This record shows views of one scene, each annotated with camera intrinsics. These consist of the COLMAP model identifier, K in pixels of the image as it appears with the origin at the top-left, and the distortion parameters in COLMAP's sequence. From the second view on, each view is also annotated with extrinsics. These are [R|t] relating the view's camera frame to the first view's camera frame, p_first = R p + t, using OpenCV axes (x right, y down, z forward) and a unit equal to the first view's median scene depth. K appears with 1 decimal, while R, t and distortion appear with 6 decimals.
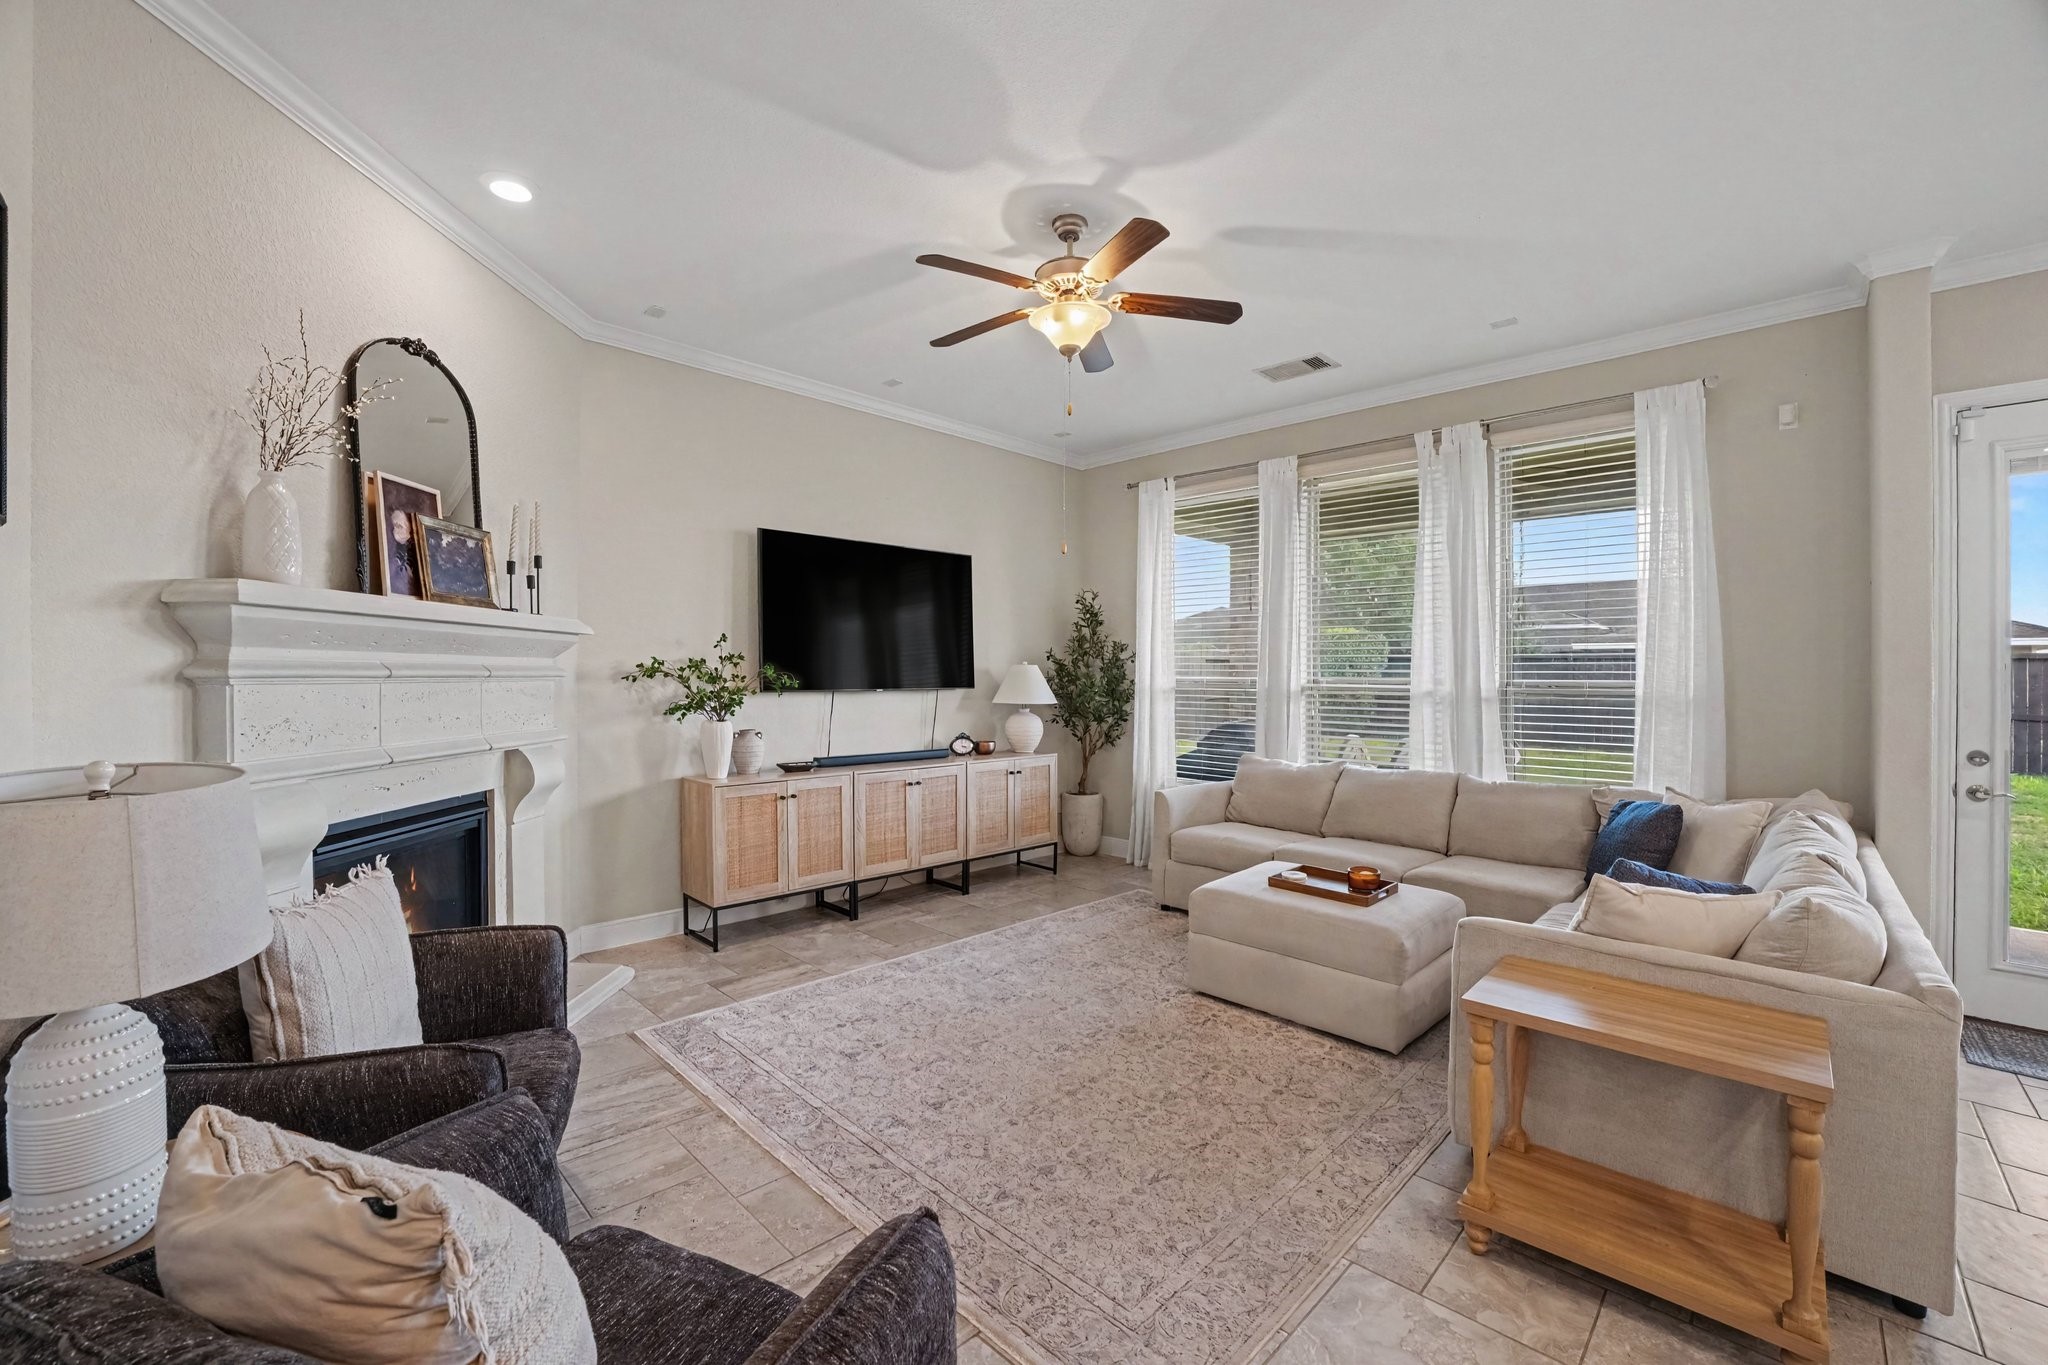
lens RADIAL K [[811.9, 0, 1025.2], [0, 811.9, 676.4], [0, 0, 1]] dist [-0.055225, 0.005314]
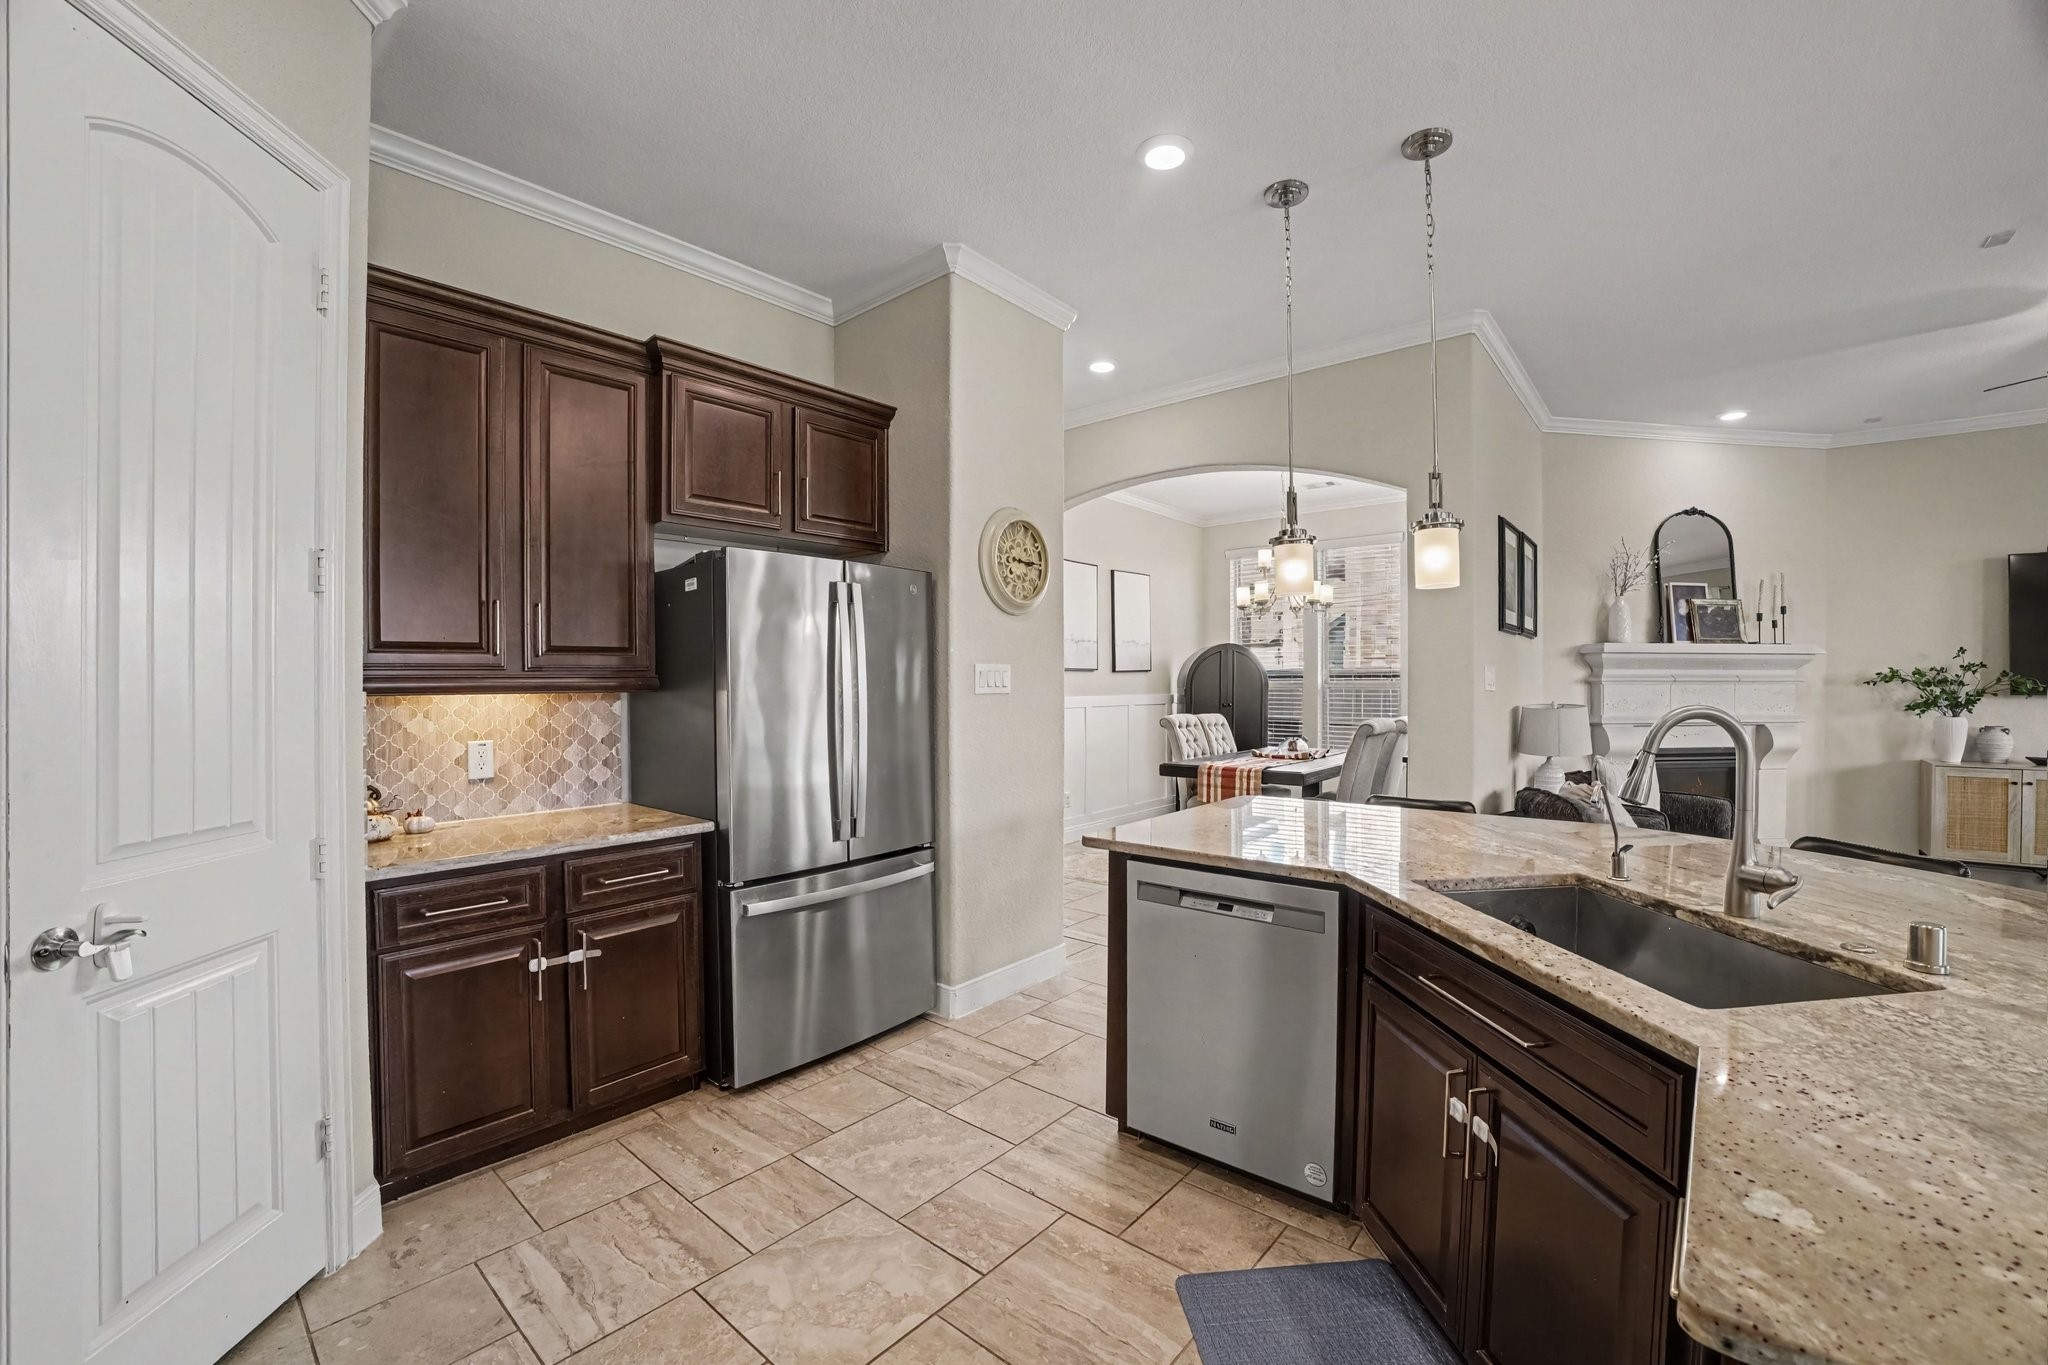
lens RADIAL K [[833.7, 0, 1024.0], [0, 833.7, 682.5], [0, 0, 1]] dist [-0.038068, 0.000065]
pose [[0.086453, -0.002336, -0.996253, 0.723191], [-0.001640, 0.999996, -0.002487, 0.007087], [0.996255, 0.001849, 0.086448, -0.553427]]
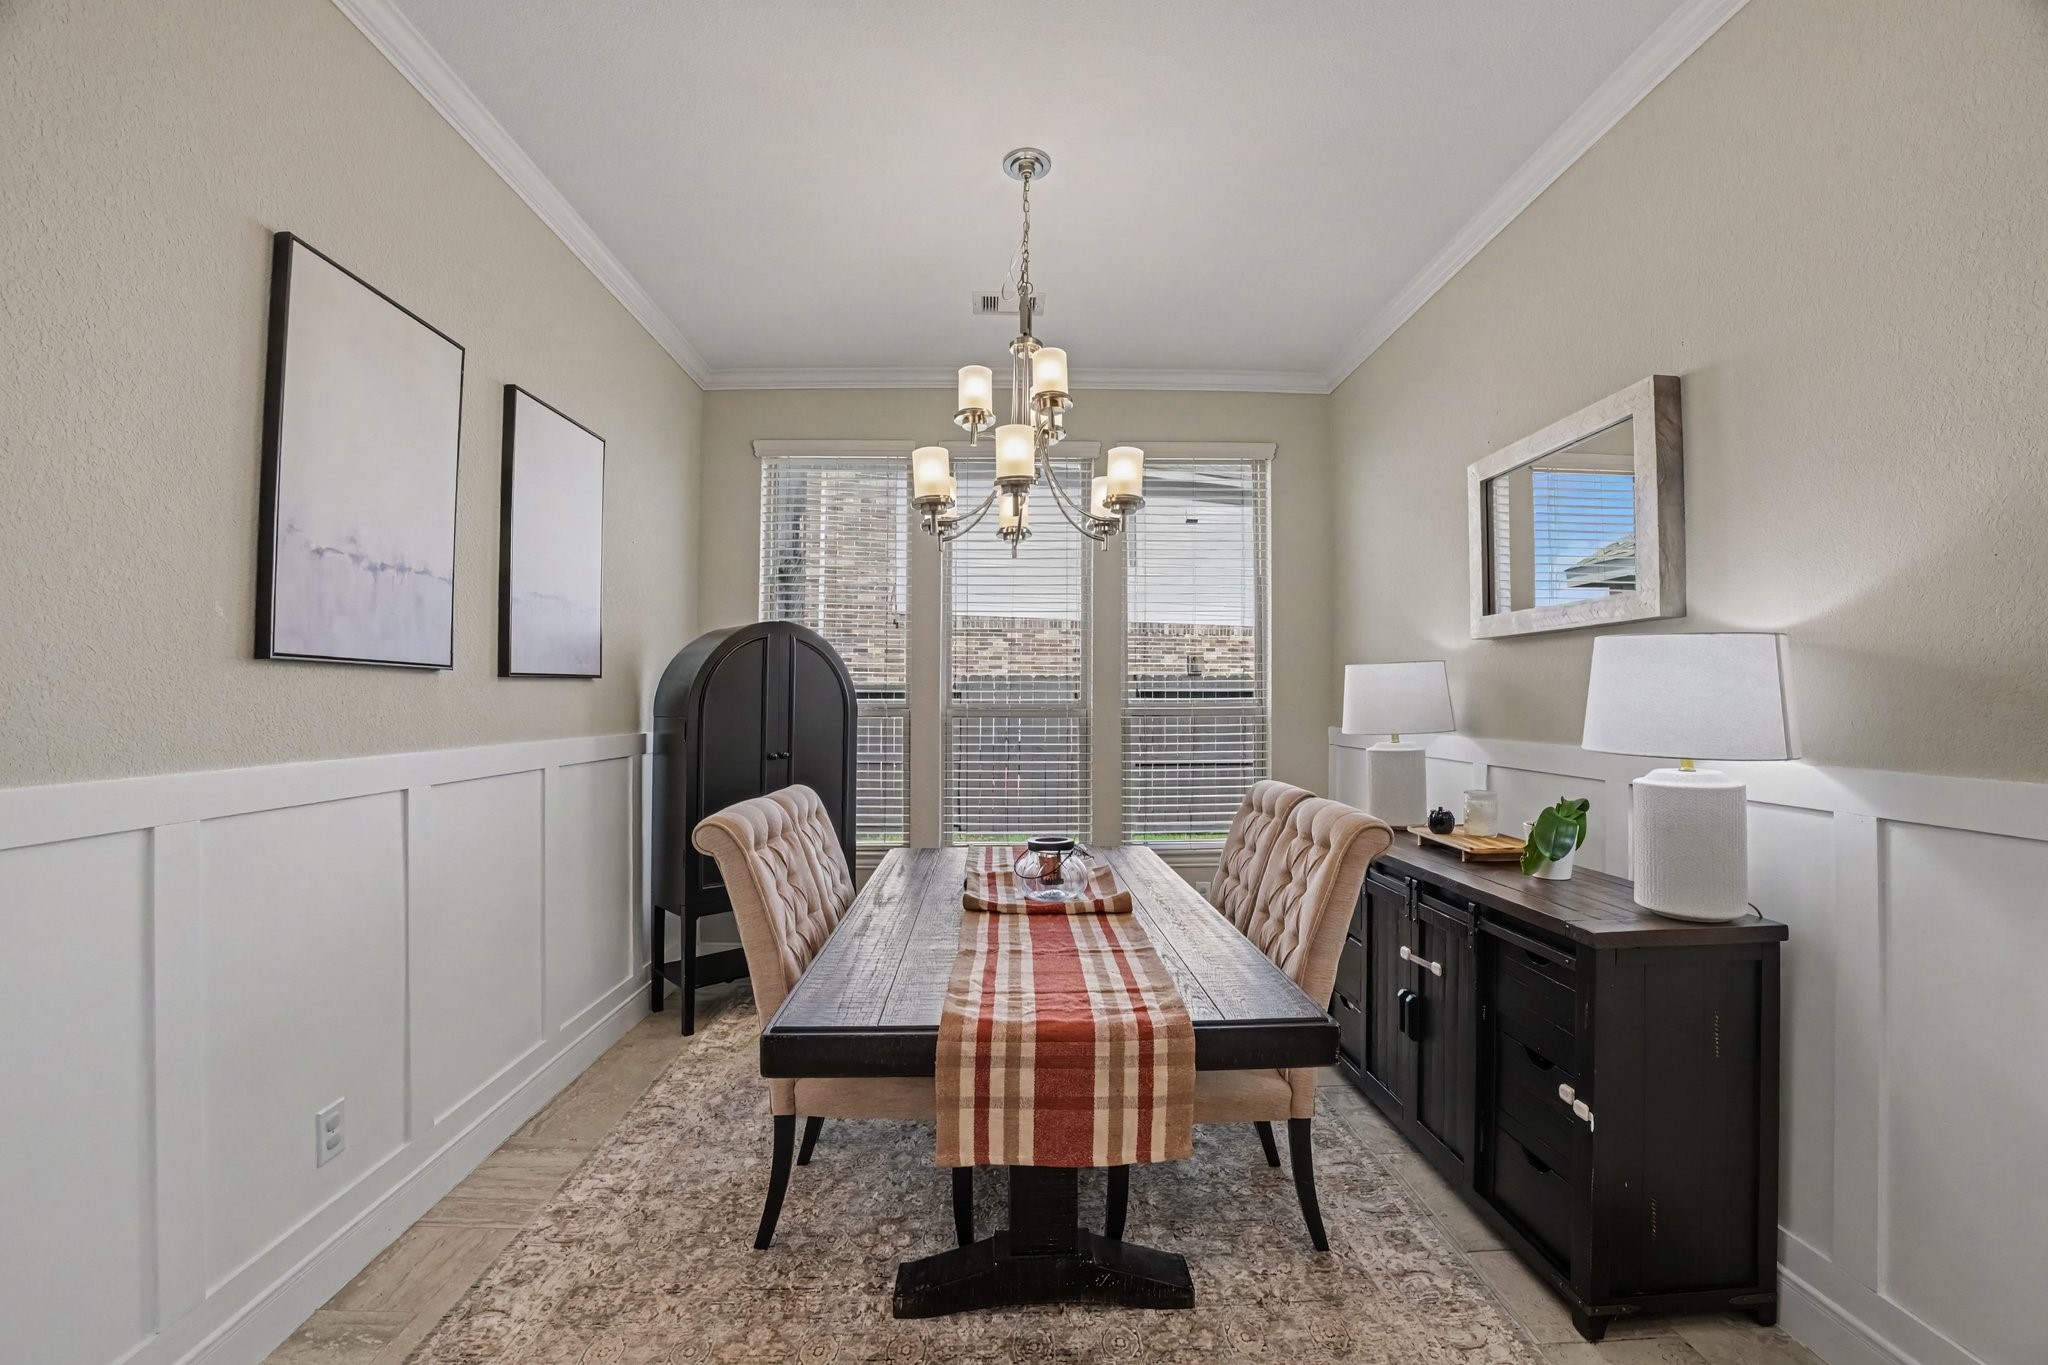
lens RADIAL K [[831.9, 0, 1017.9], [0, 831.9, 670.9], [0, 0, 1]] dist [-0.040804, -0.000057]
pose [[0.737288, -0.021201, -0.675246, -0.383581], [-0.002381, 0.999420, -0.033980, -0.005343], [0.675574, 0.026661, 0.736810, -0.389674]]
